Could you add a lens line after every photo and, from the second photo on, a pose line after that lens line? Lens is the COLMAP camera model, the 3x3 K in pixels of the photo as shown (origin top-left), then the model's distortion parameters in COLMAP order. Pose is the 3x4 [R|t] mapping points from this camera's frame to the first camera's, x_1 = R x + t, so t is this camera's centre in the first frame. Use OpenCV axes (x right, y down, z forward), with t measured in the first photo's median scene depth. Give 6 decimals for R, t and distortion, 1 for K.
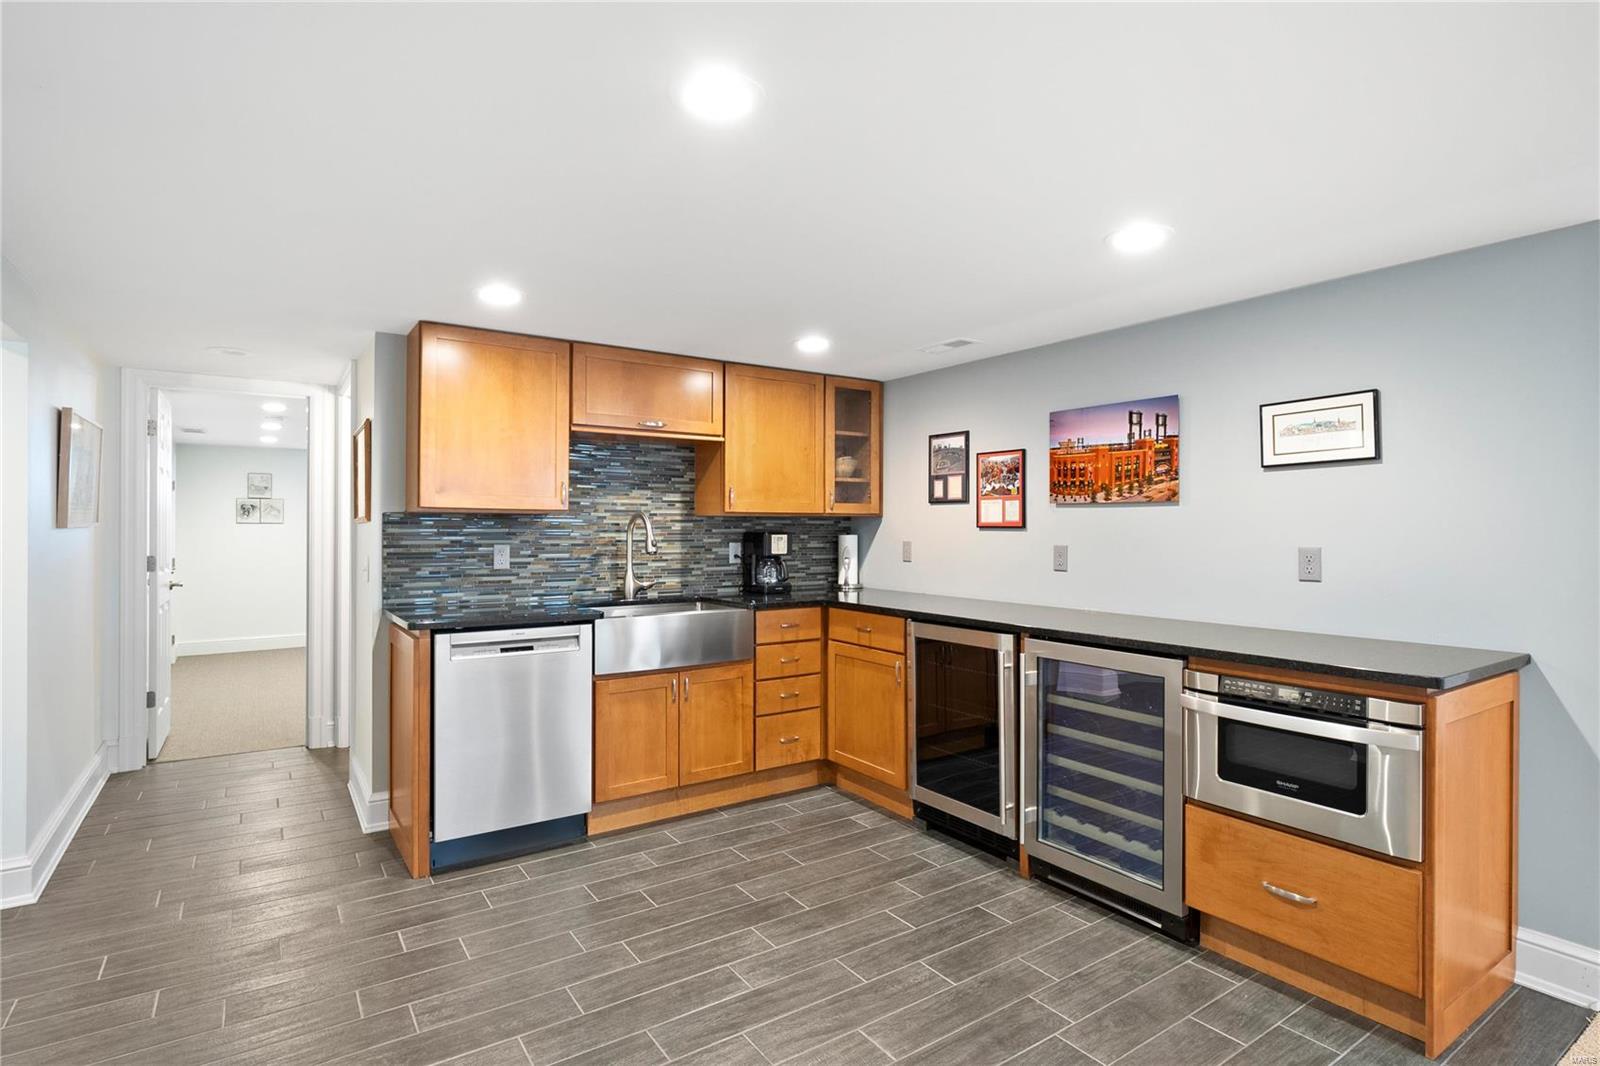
lens RADIAL K [[818.4, 0, 810.8], [0, 818.4, 531.2], [0, 0, 1]] dist [0.000446, -0.000897]
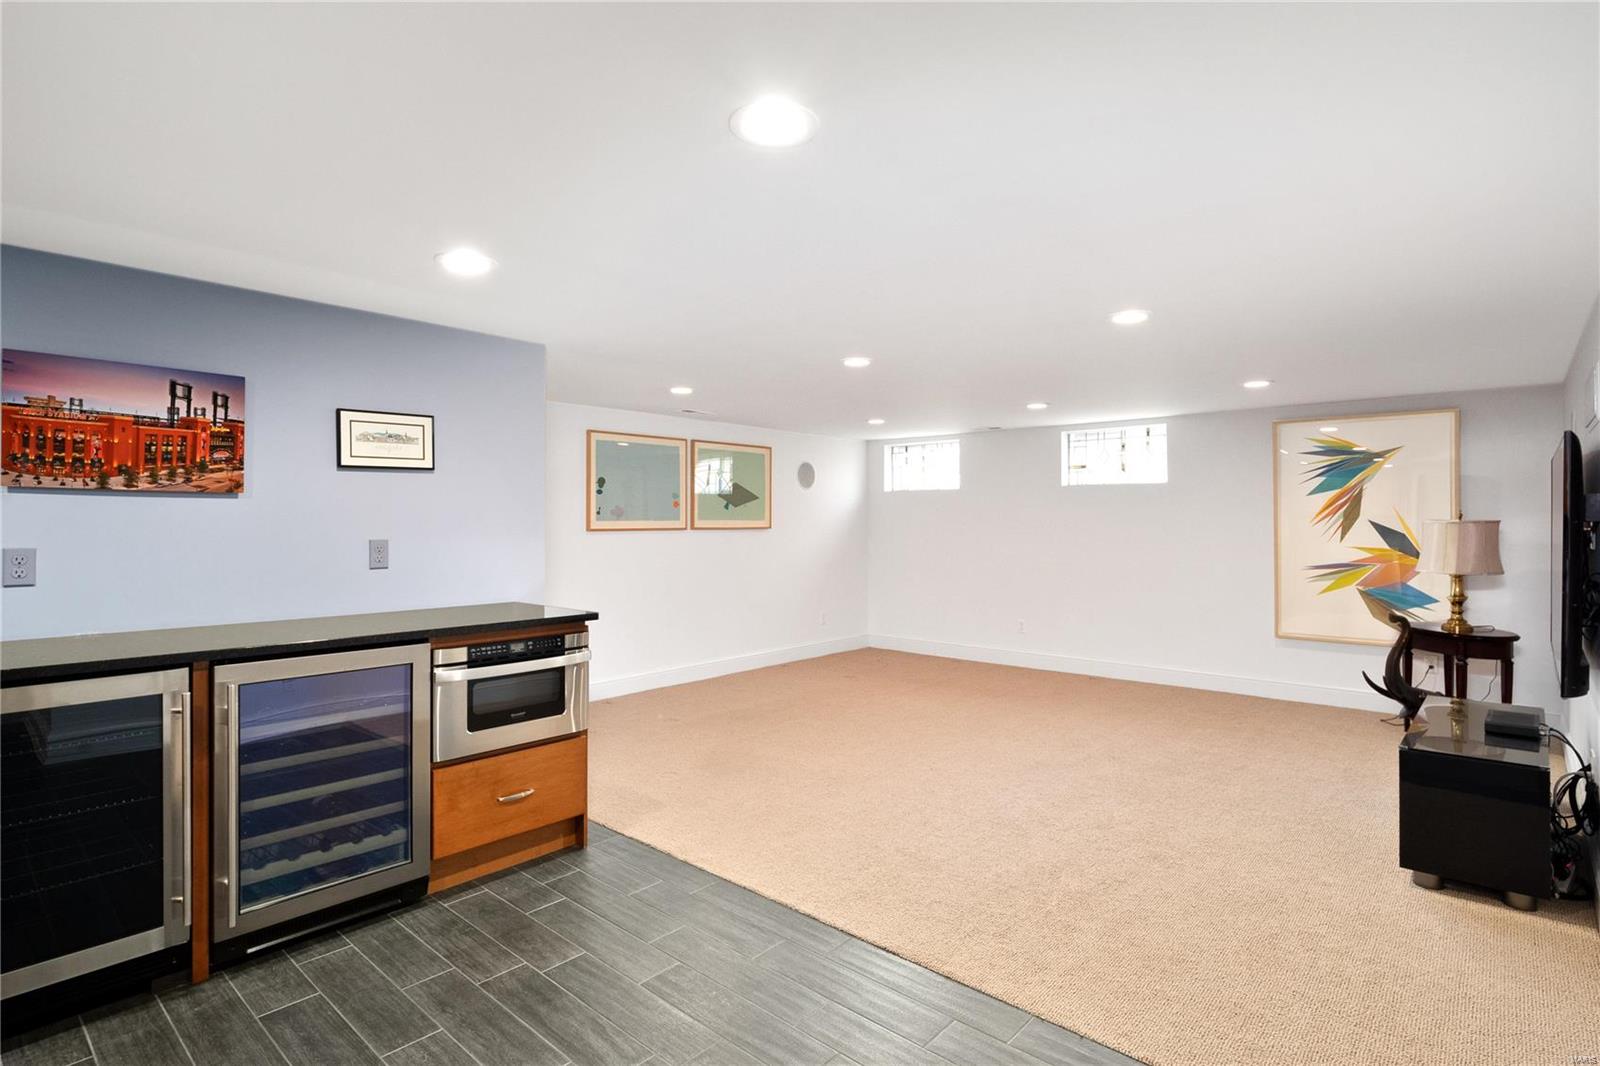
lens RADIAL K [[818.4, 0, 807.3], [0, 818.4, 524.8], [0, 0, 1]] dist [0.000446, -0.000897]
pose [[-0.246452, -0.004117, 0.969146, -0.579582], [0.001342, 0.999989, 0.004589, -0.005029], [-0.969154, 0.002432, -0.246444, 0.603427]]
